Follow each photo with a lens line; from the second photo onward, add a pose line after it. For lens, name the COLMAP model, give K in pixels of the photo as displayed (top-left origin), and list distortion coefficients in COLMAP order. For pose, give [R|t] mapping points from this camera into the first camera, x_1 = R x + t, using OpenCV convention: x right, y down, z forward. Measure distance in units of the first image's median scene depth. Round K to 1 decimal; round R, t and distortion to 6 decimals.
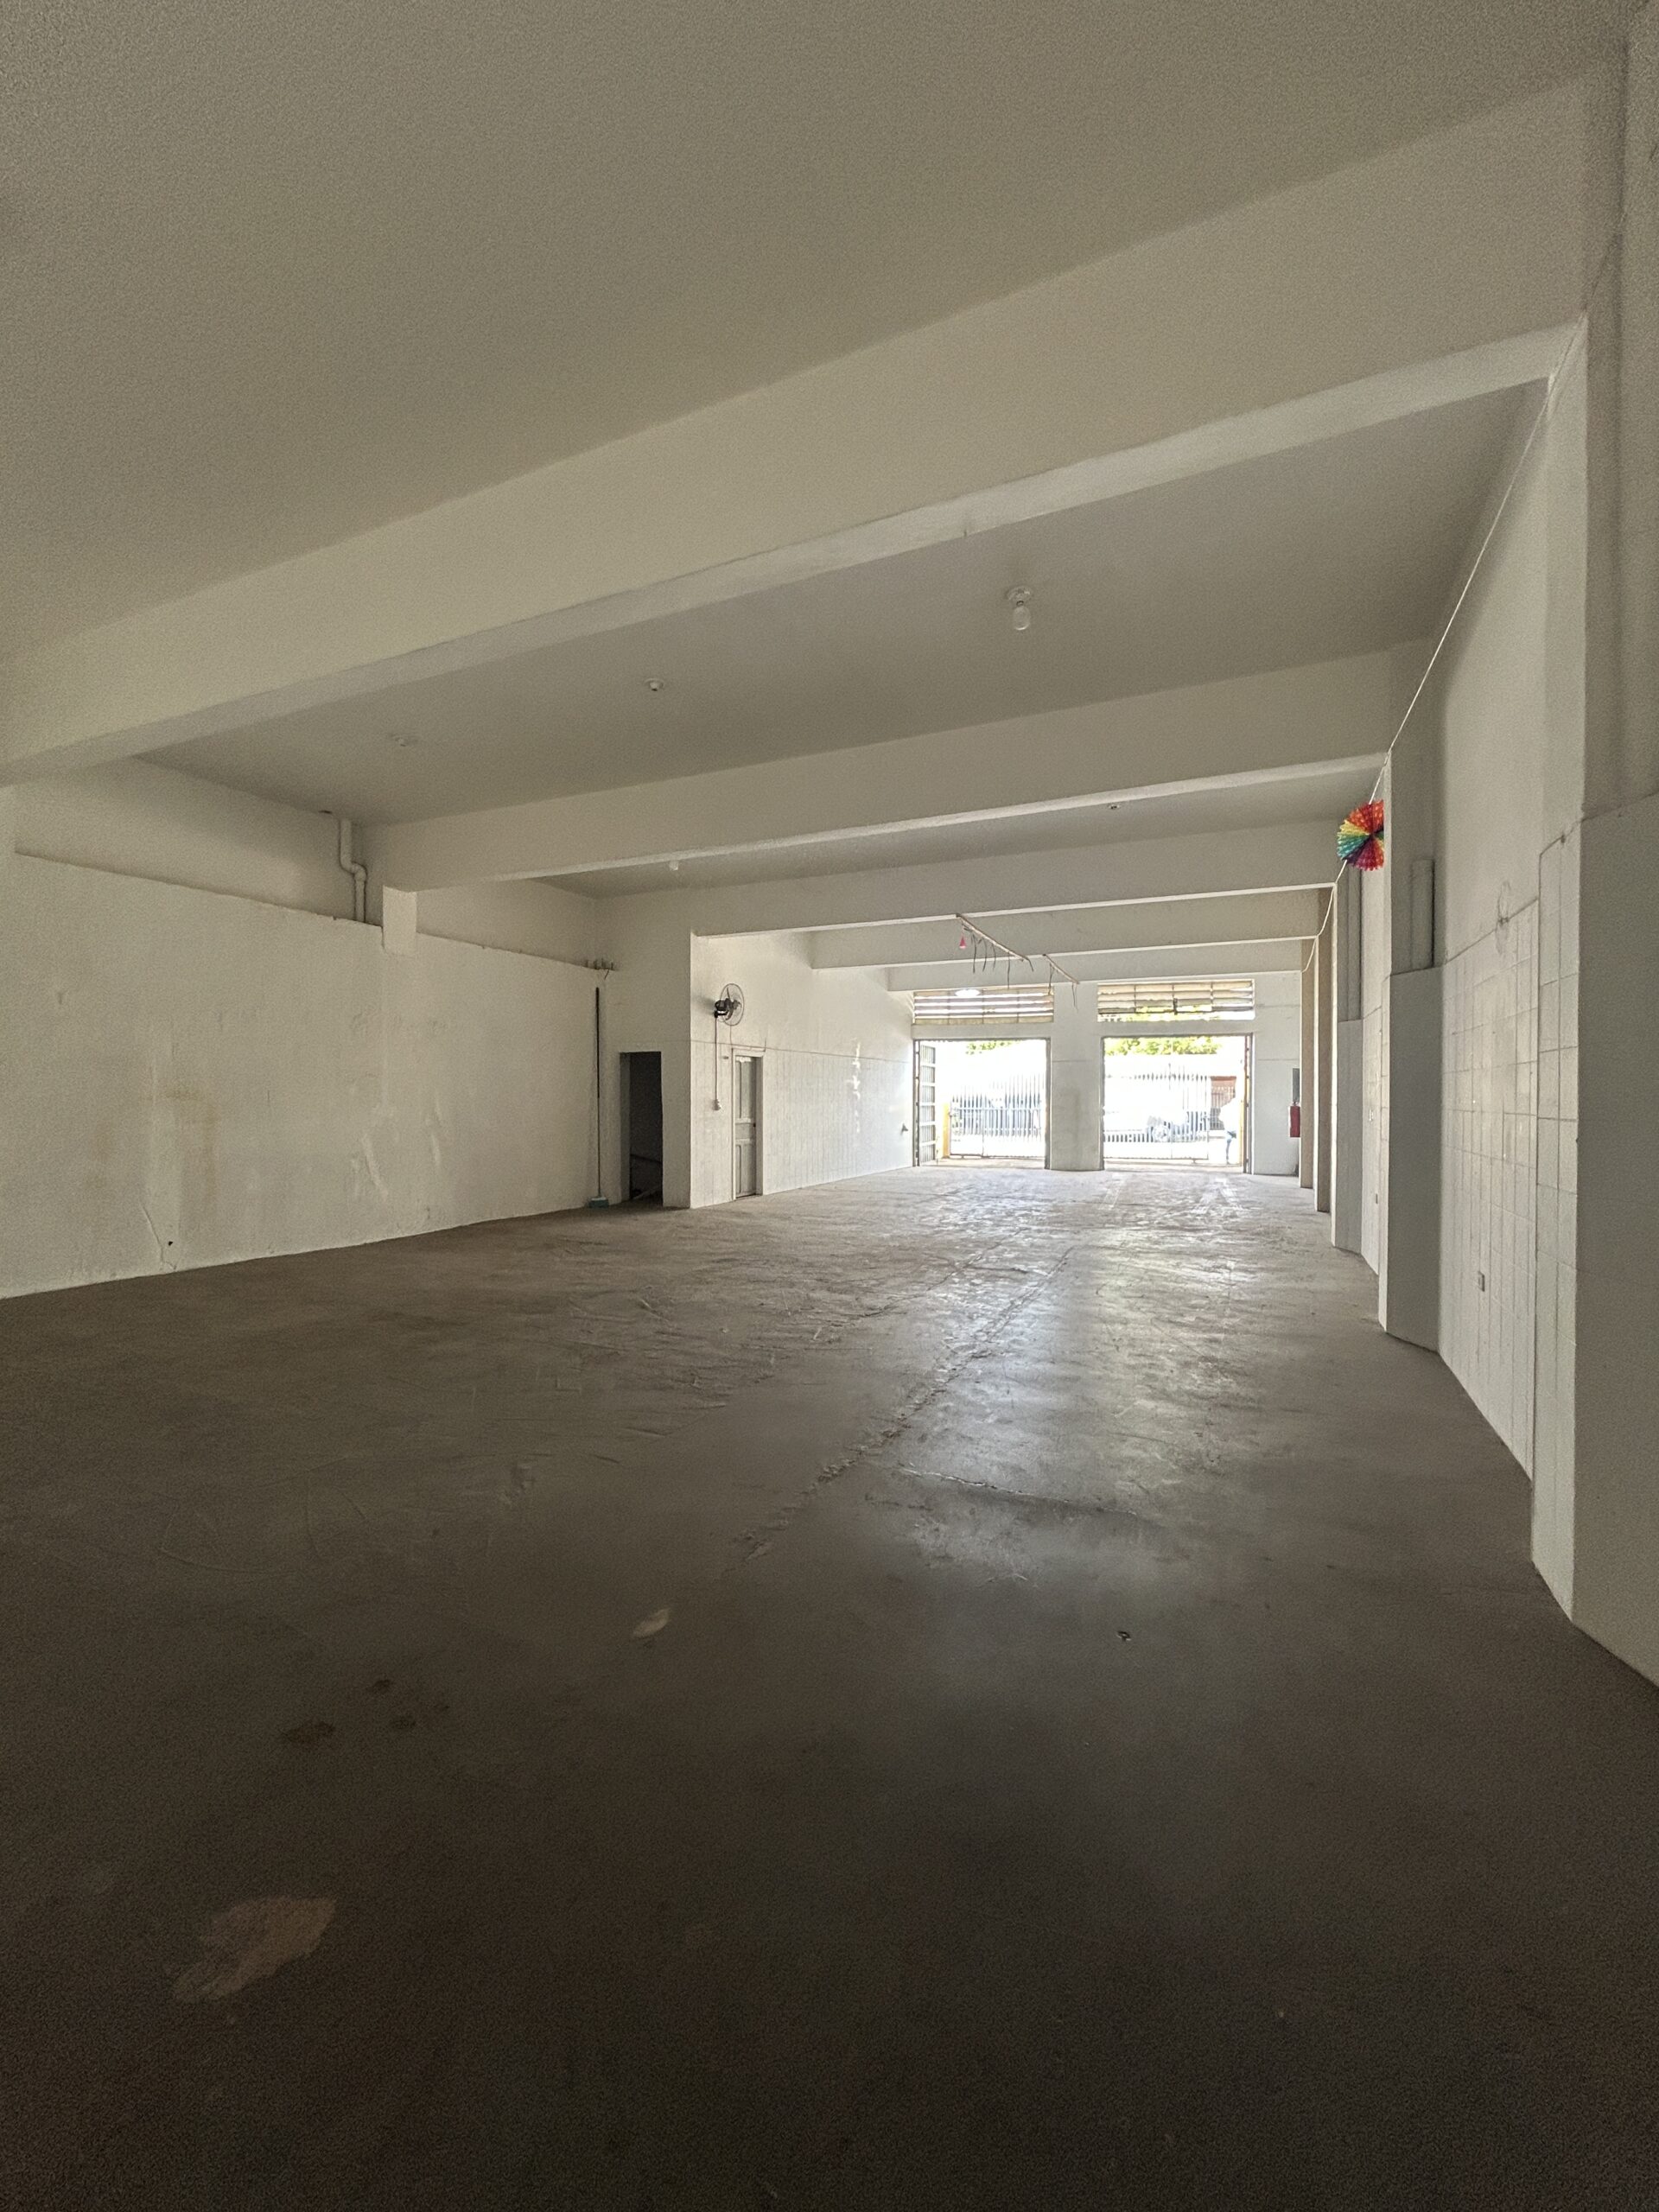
lens RADIAL K [[886.4, 0, 829.5], [0, 886.4, 1106.0], [0, 0, 1]] dist [0.000671, -0.000014]
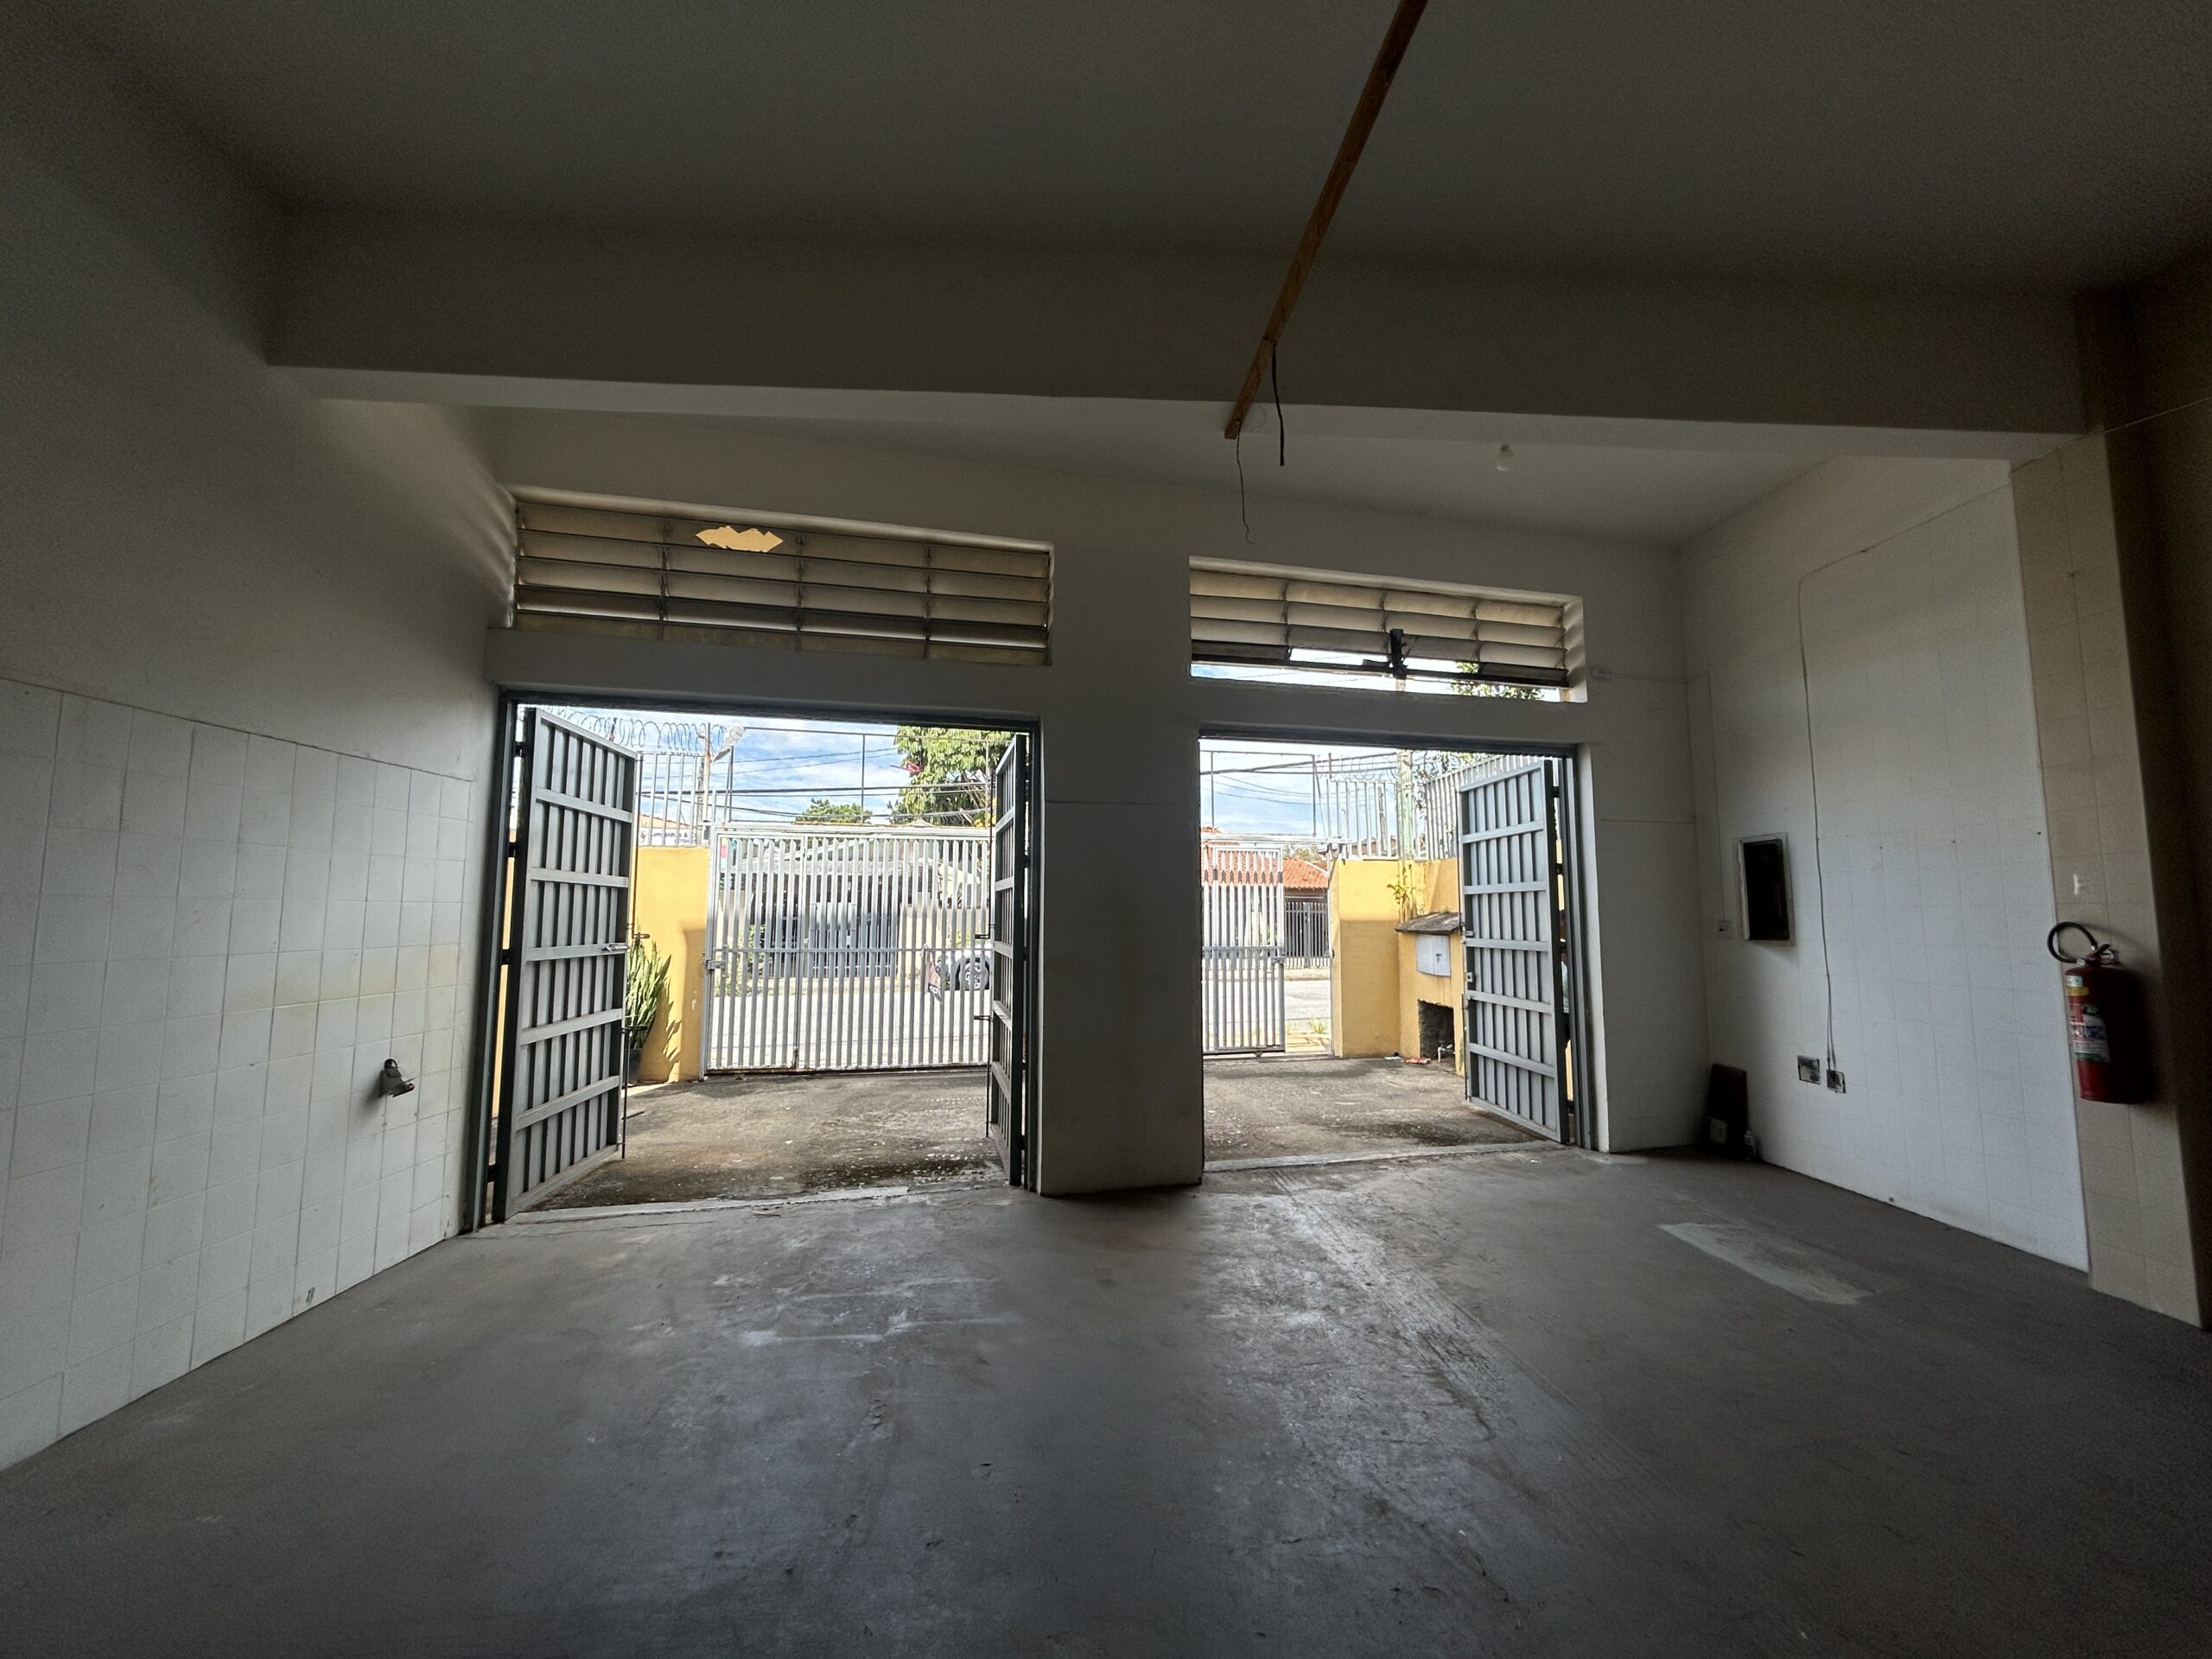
lens RADIAL K [[887.7, 0, 1106.0], [0, 887.7, 829.5], [0, 0, 1]] dist [-0.007620, -0.000117]
pose [[0.883854, 0.042282, 0.465847, 0.190231], [0.004558, 0.995080, -0.098966, -0.018272], [-0.467740, 0.089595, 0.879313, 1.028660]]
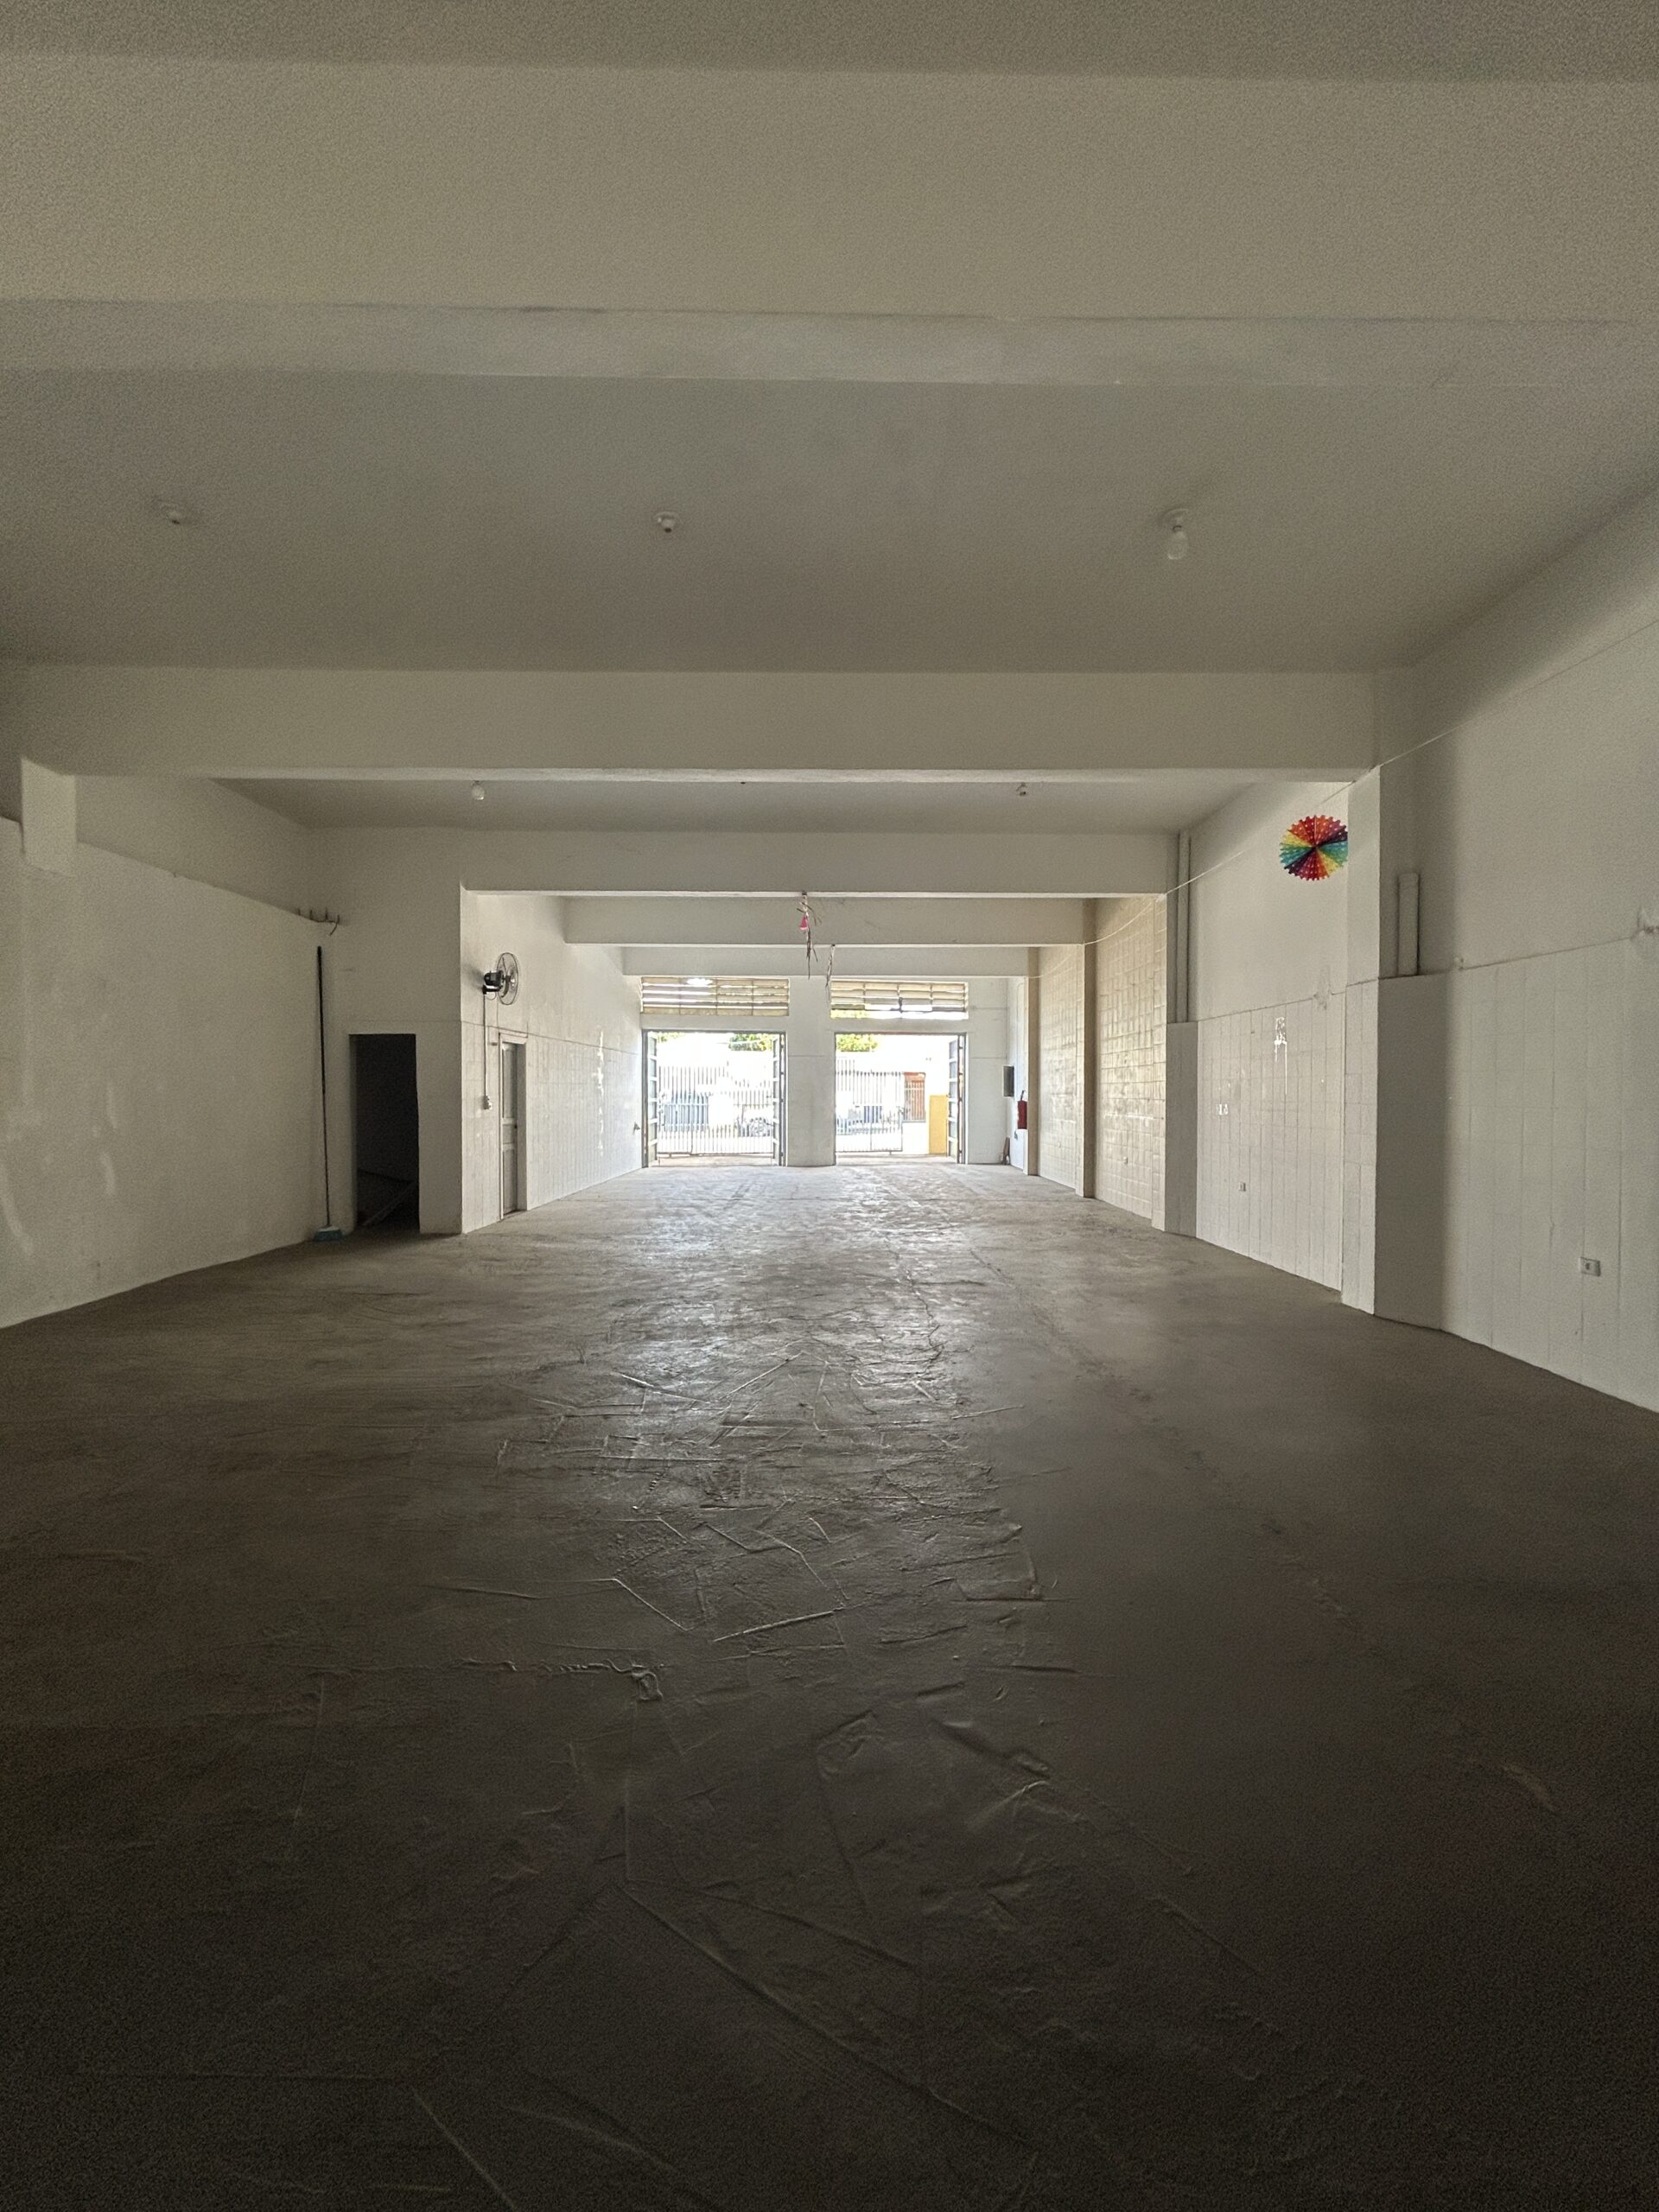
lens RADIAL K [[887.7, 0, 825.4], [0, 887.7, 1108.3], [0, 0, 1]] dist [-0.007620, -0.000117]
pose [[0.907510, -0.007250, 0.419969, -0.169674], [0.003642, 0.999949, 0.009391, -0.002240], [-0.420016, -0.006993, 0.907490, 0.128787]]
